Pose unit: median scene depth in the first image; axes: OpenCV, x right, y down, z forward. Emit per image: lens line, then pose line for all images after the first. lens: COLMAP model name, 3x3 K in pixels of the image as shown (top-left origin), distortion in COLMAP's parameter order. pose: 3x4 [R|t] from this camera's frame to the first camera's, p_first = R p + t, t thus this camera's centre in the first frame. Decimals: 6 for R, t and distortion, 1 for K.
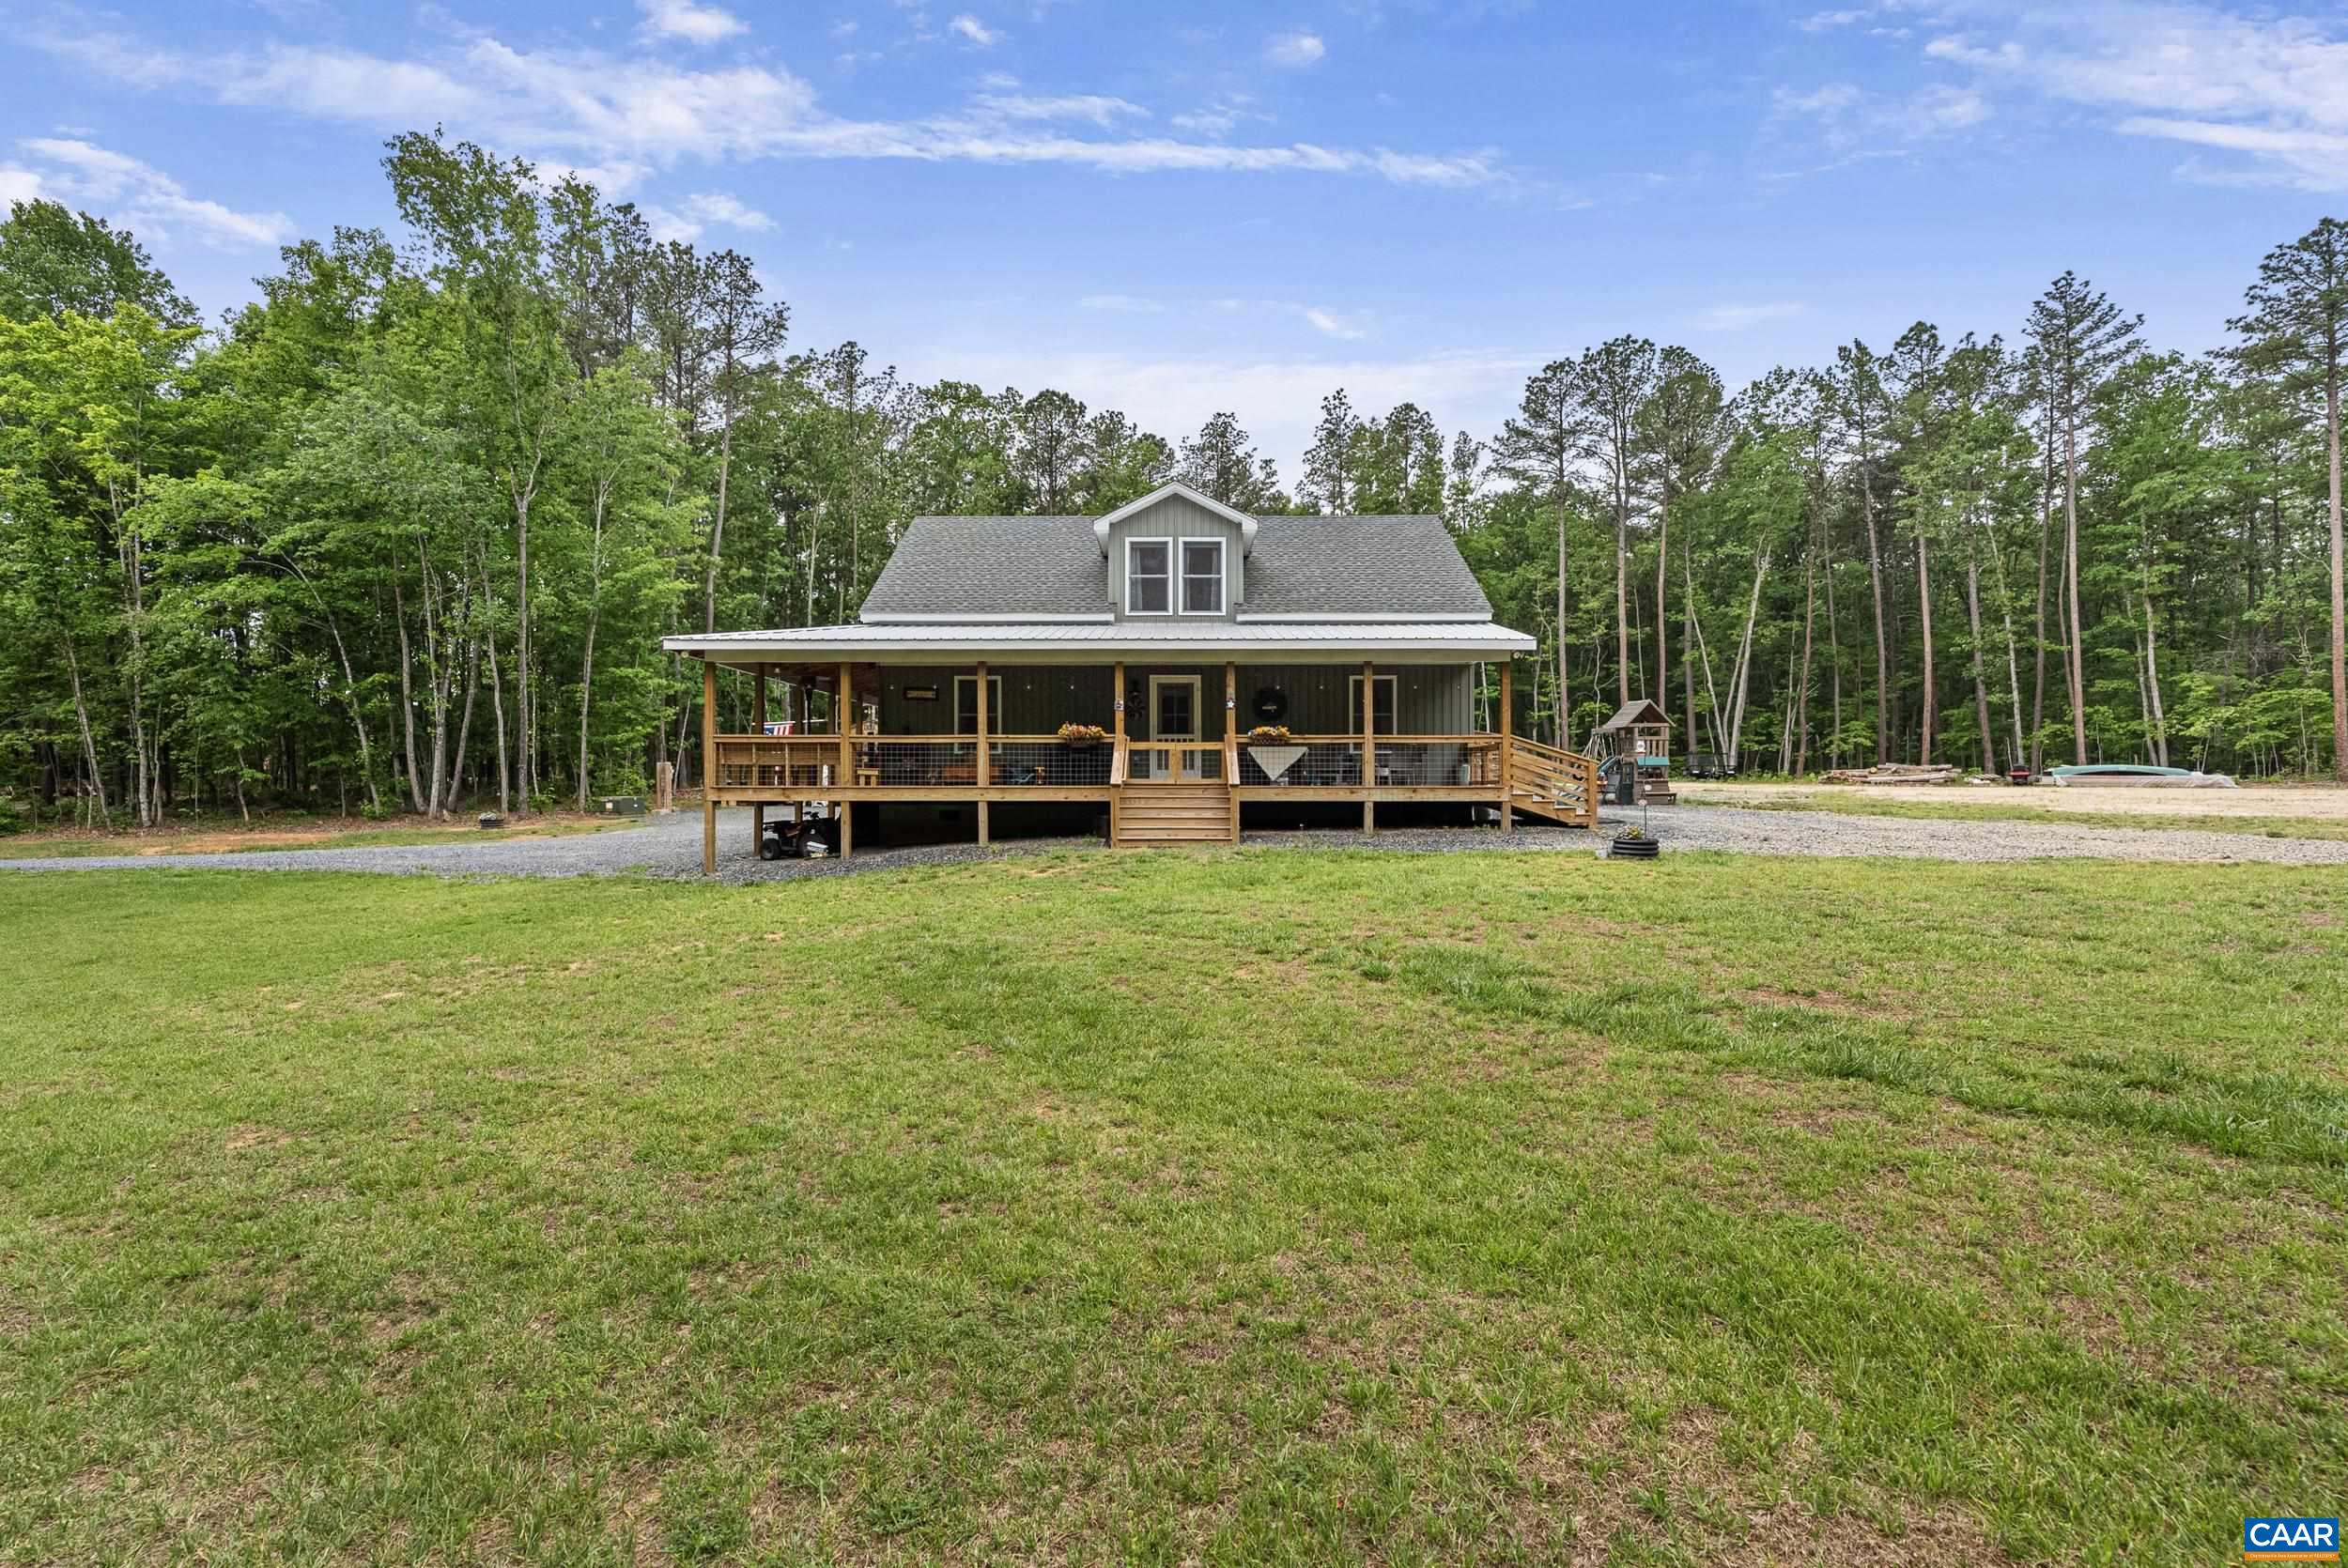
lens RADIAL K [[1069.6, 0, 1173.3], [0, 1069.6, 777.7], [0, 0, 1]] dist [-0.003961, 0.001135]
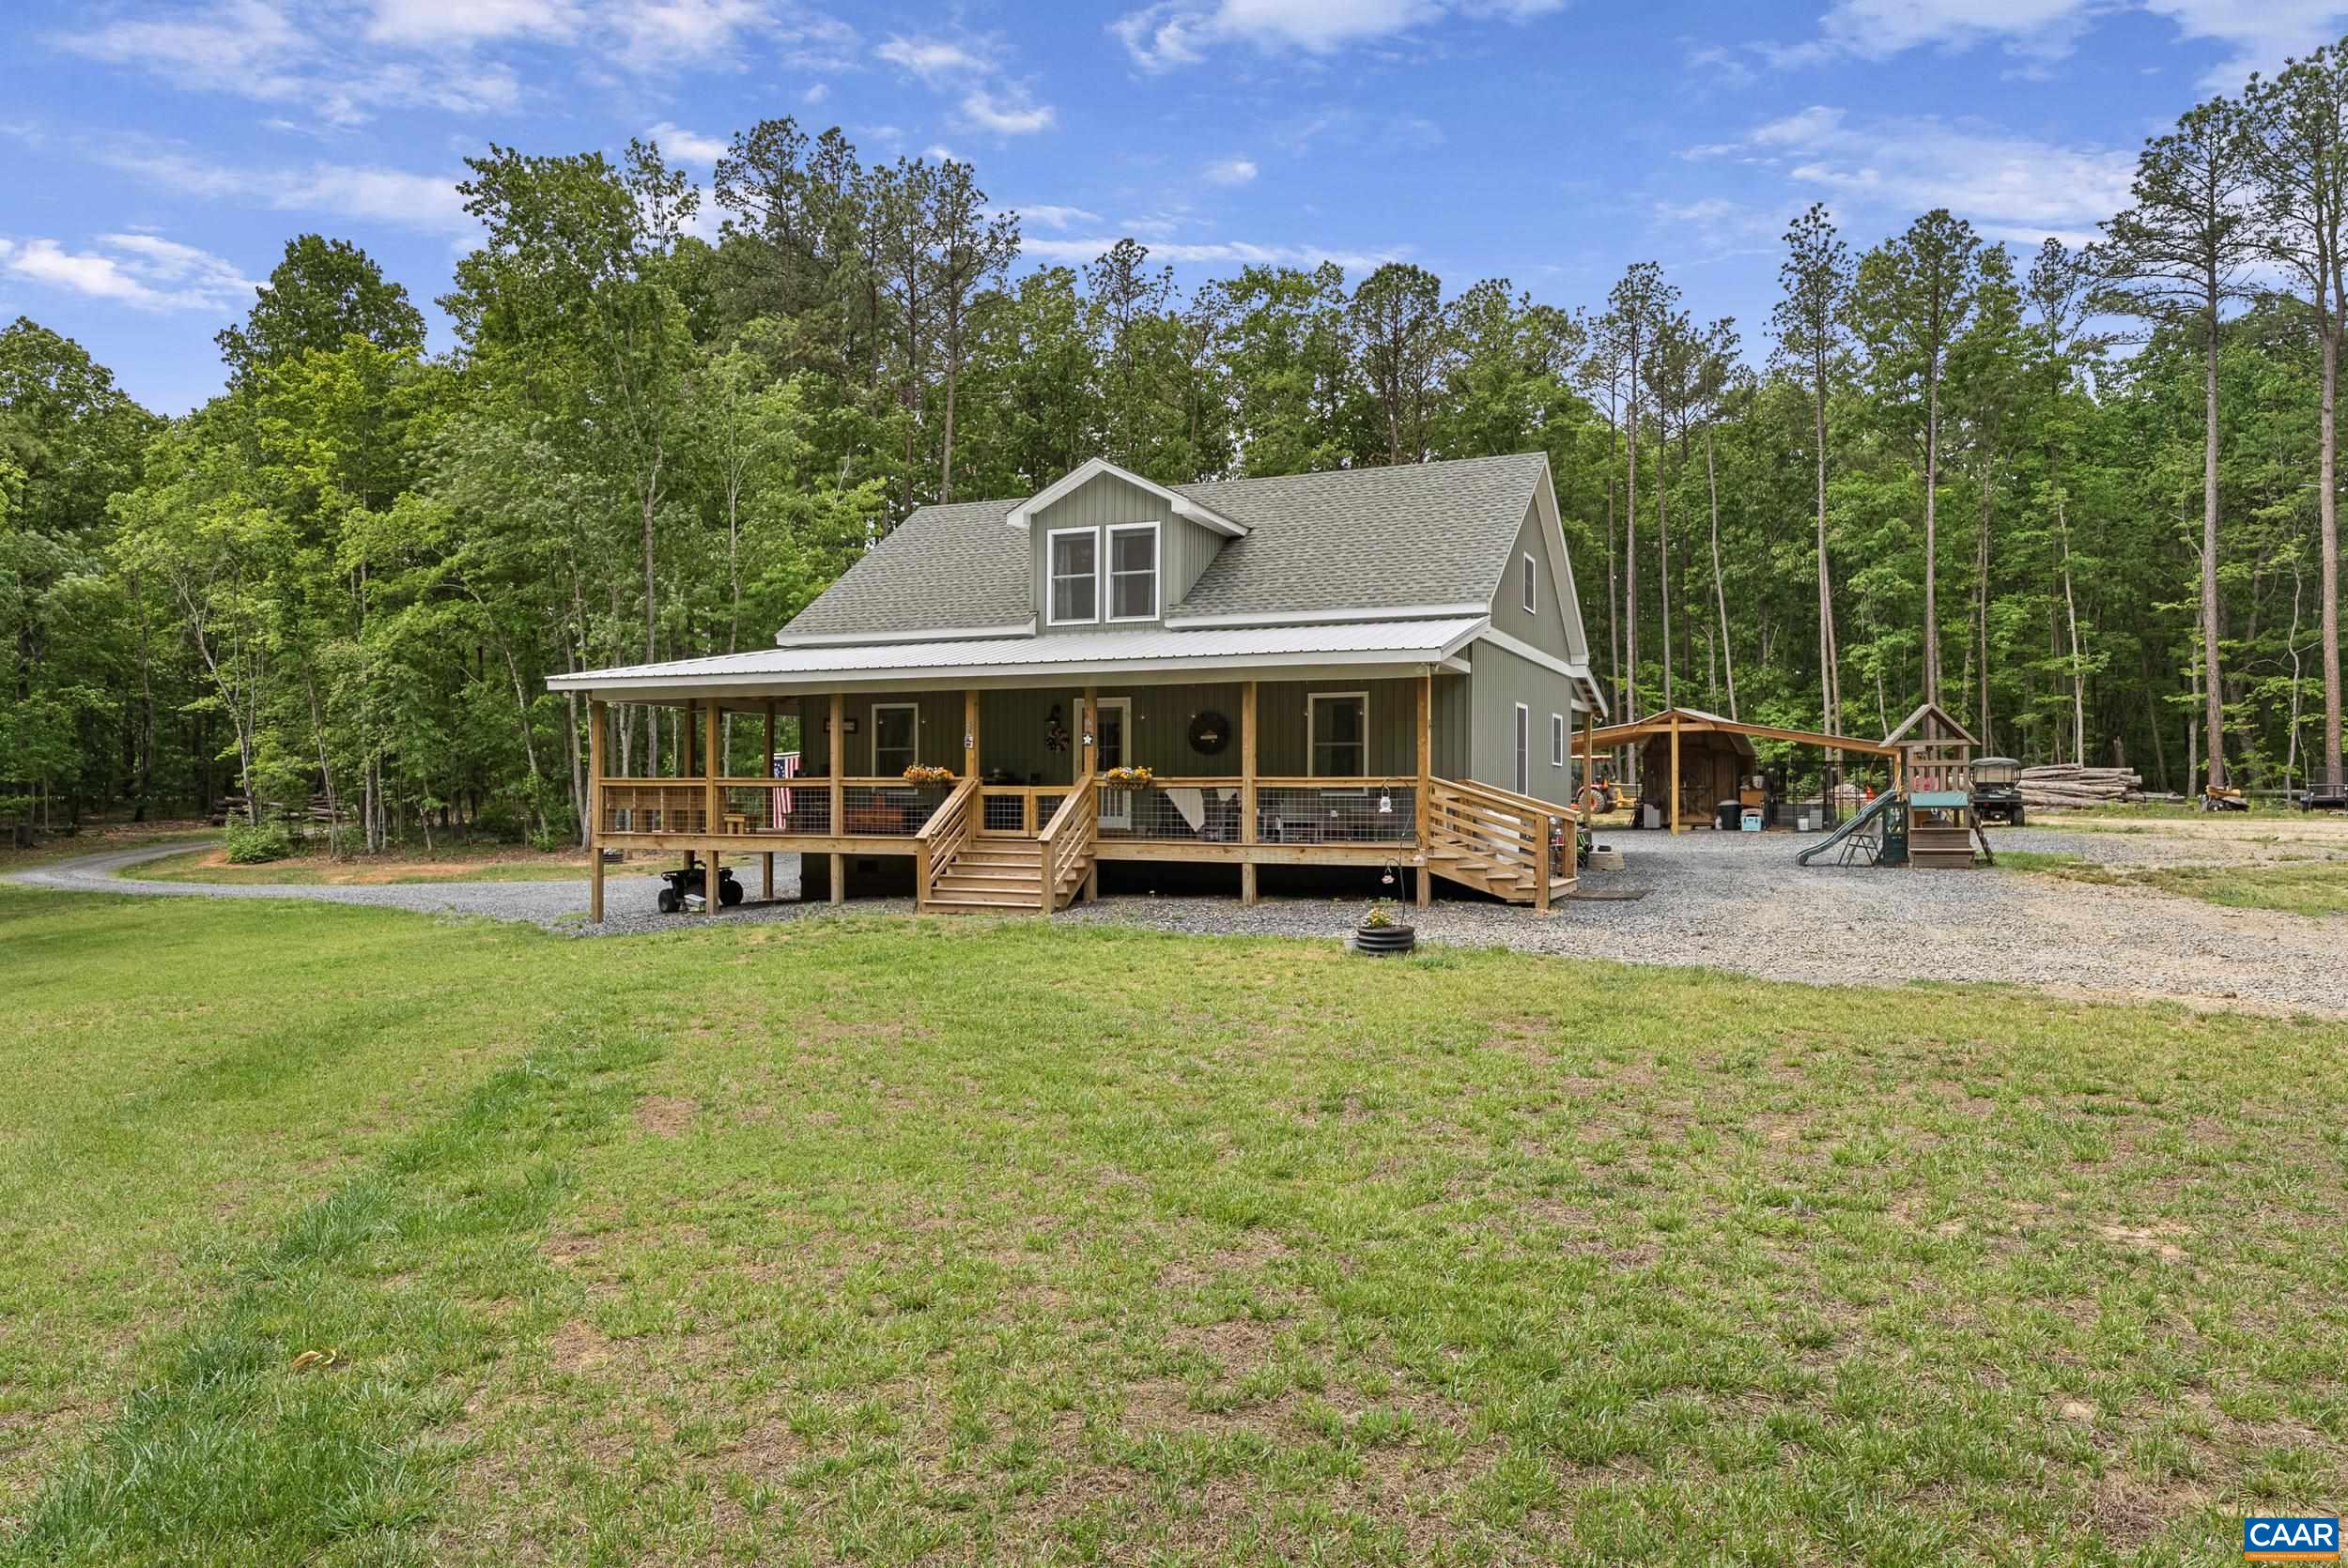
lens RADIAL K [[1549.9, 0, 1181.8], [0, 1549.9, 790.6], [0, 0, 1]] dist [-0.001208, -0.002306]
pose [[0.915263, 0.001957, -0.402851, 0.524168], [-0.001126, 0.999997, 0.002300, -0.028904], [0.402854, -0.001652, 0.915263, -0.040188]]
